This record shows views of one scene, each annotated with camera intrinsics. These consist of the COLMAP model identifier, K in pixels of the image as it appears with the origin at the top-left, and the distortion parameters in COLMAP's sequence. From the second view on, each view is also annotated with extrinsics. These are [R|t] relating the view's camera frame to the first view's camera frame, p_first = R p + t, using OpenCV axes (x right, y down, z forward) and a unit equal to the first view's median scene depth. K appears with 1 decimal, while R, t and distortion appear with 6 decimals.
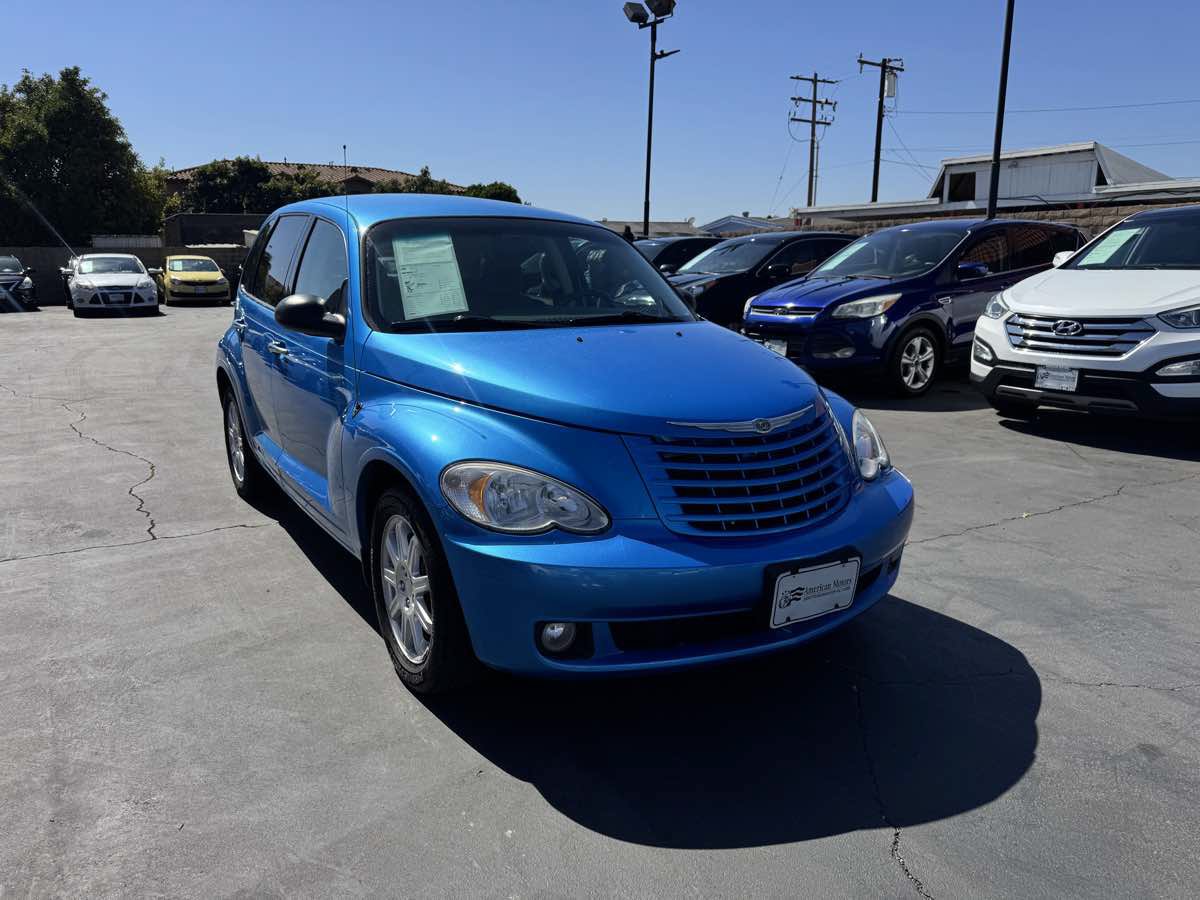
lens RADIAL K [[863.0, 0, 600.0], [0, 863.0, 450.0], [0, 0, 1]] dist [0.016892, -0.019329]
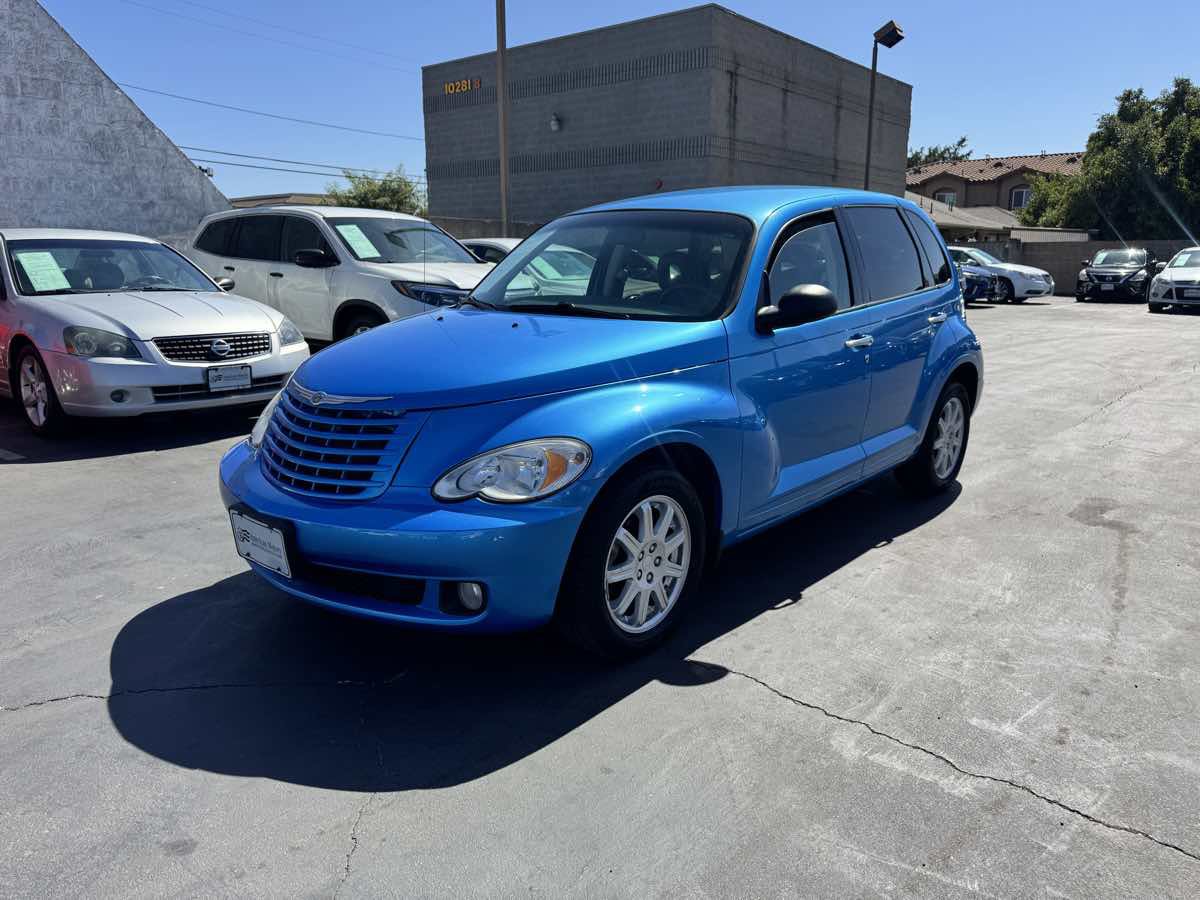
lens RADIAL K [[859.0, 0, 598.5], [0, 859.0, 454.8], [0, 0, 1]] dist [0.030851, -0.033462]
pose [[0.260754, 0.222110, -0.939508, 0.504684], [-0.209756, 0.962961, 0.169438, -0.083772], [0.942343, 0.152885, 0.297685, 0.380851]]
